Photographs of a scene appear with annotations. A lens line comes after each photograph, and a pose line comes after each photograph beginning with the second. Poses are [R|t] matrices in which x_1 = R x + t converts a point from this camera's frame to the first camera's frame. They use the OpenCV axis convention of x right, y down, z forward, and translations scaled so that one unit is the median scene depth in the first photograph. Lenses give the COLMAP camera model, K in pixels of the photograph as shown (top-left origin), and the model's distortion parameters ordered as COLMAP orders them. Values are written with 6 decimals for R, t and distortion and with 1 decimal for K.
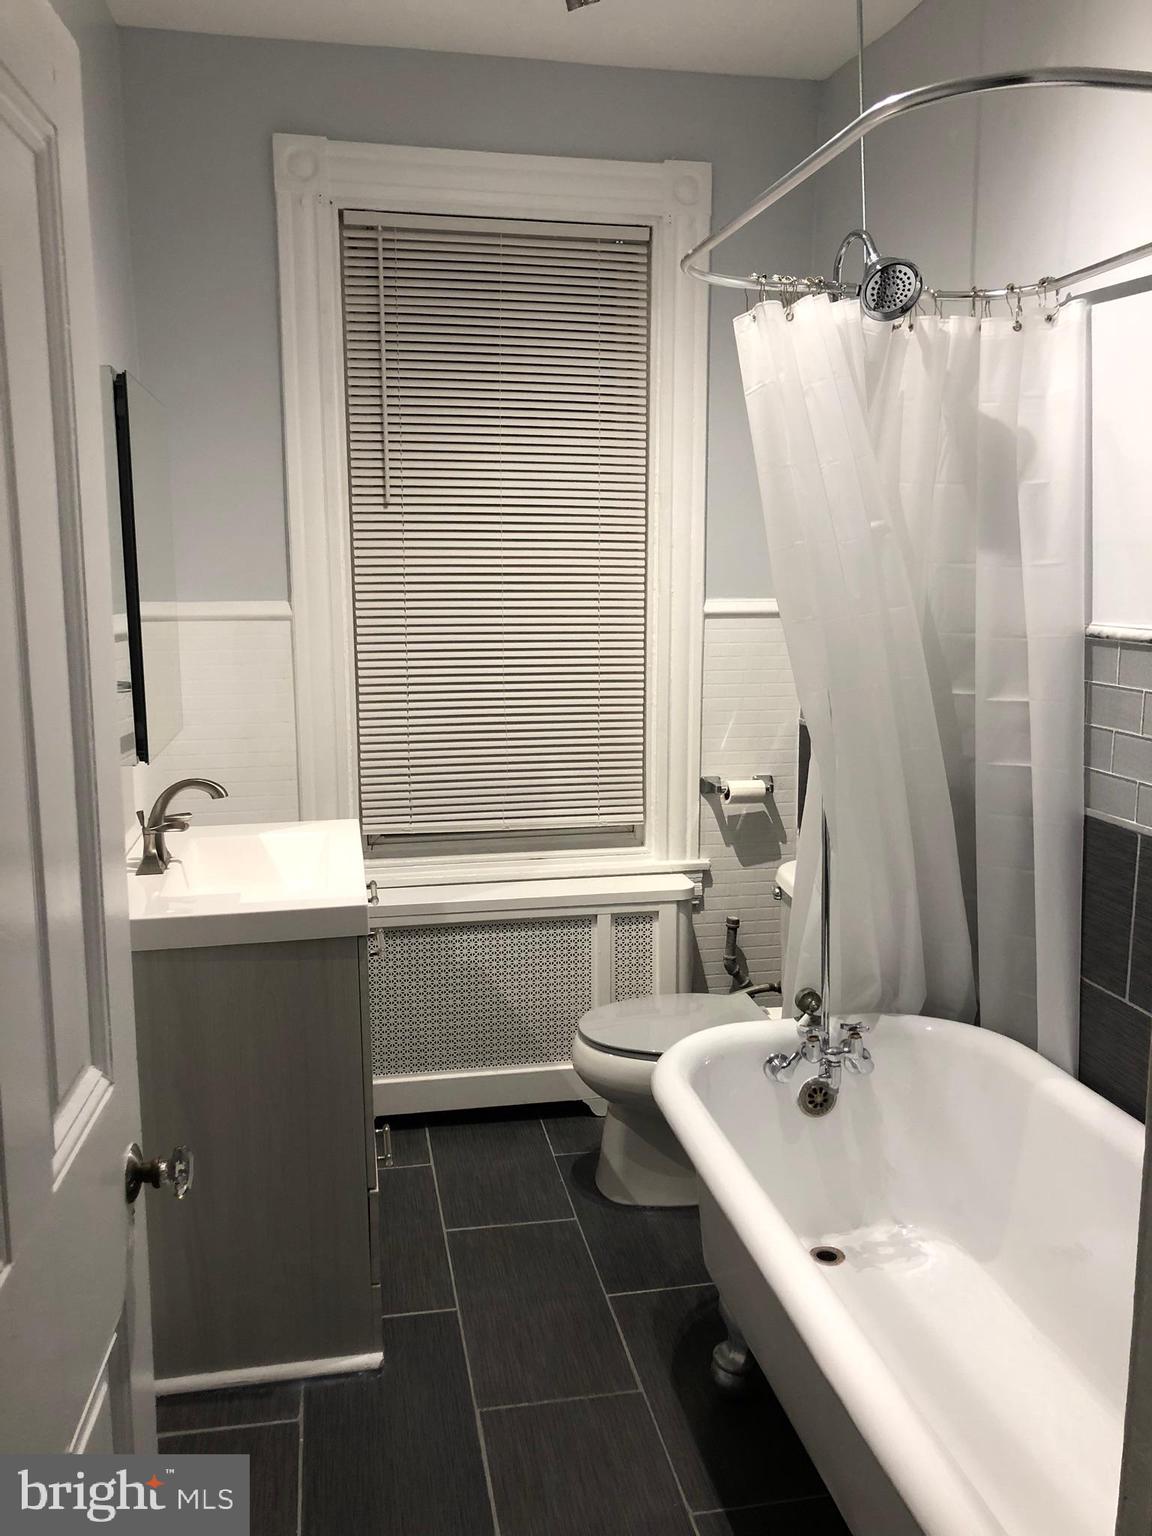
lens RADIAL K [[1217.7, 0, 576.0], [0, 1217.7, 768.0], [0, 0, 1]] dist [0.069903, -0.166047]
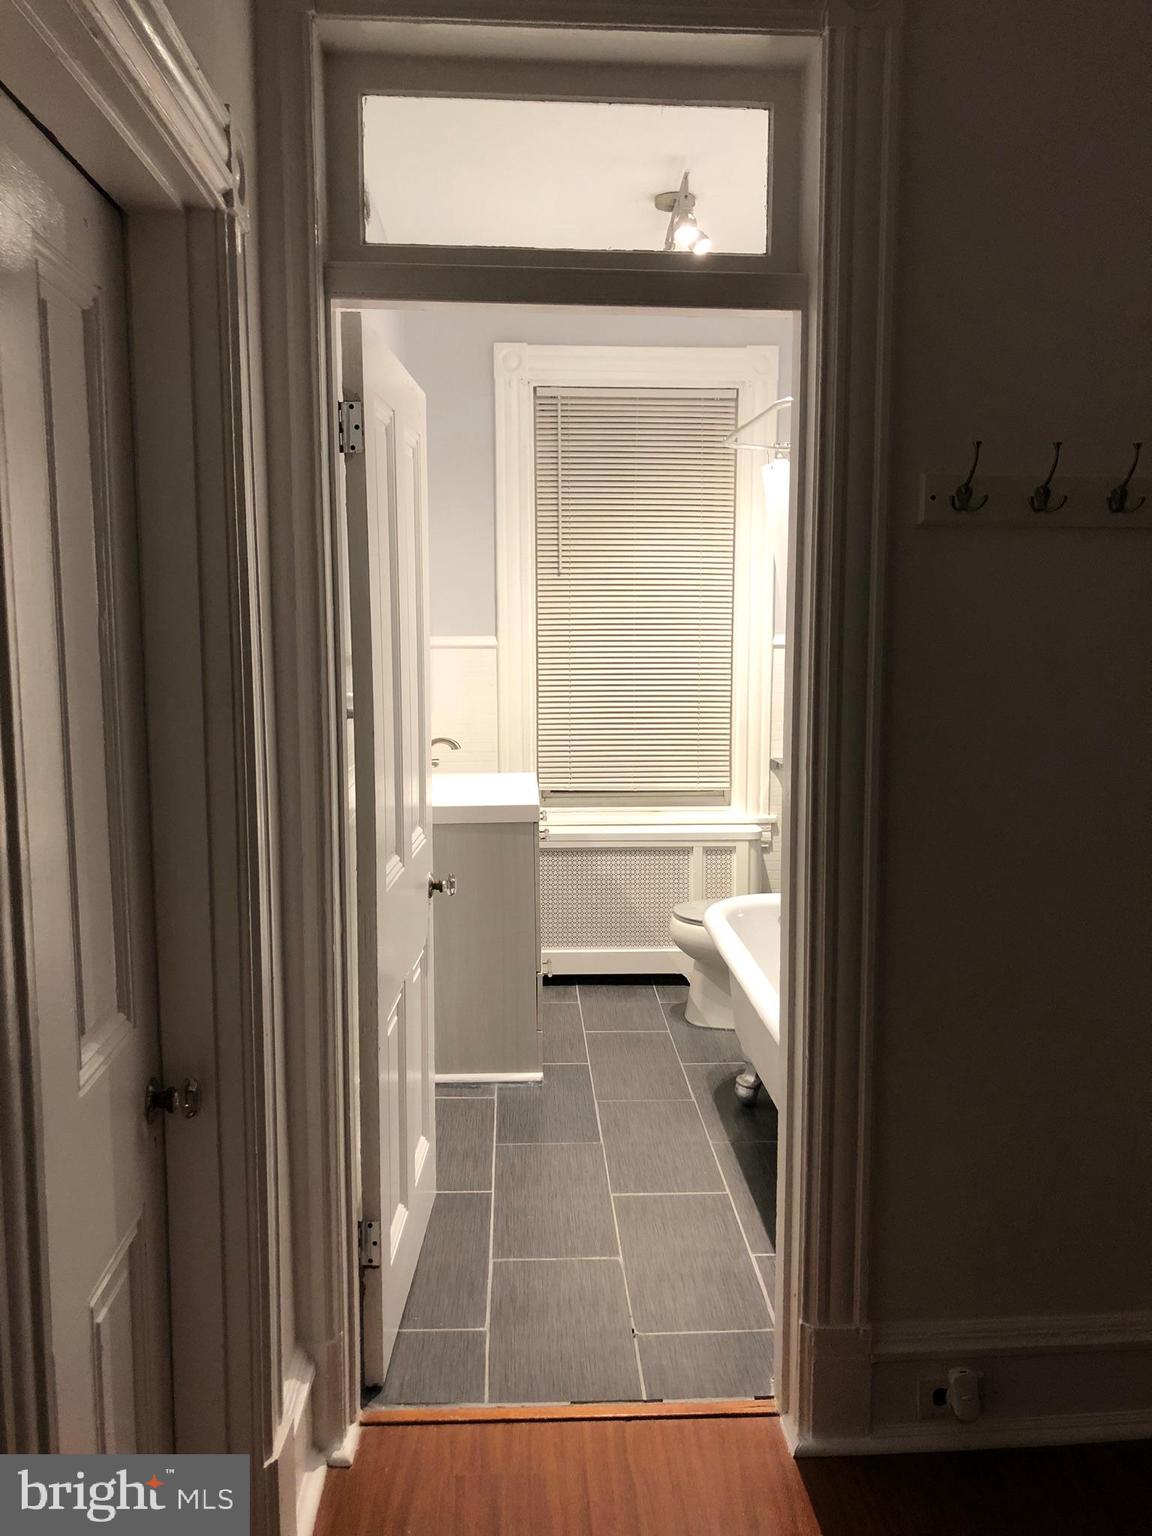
lens RADIAL K [[1265.7, 0, 567.6], [0, 1265.7, 761.2], [0, 0, 1]] dist [0.086292, -0.192511]
pose [[0.987845, 0.014562, -0.154760, 0.105230], [-0.022505, 0.998511, -0.049700, 0.098118], [0.153806, 0.052578, 0.986701, -0.557180]]
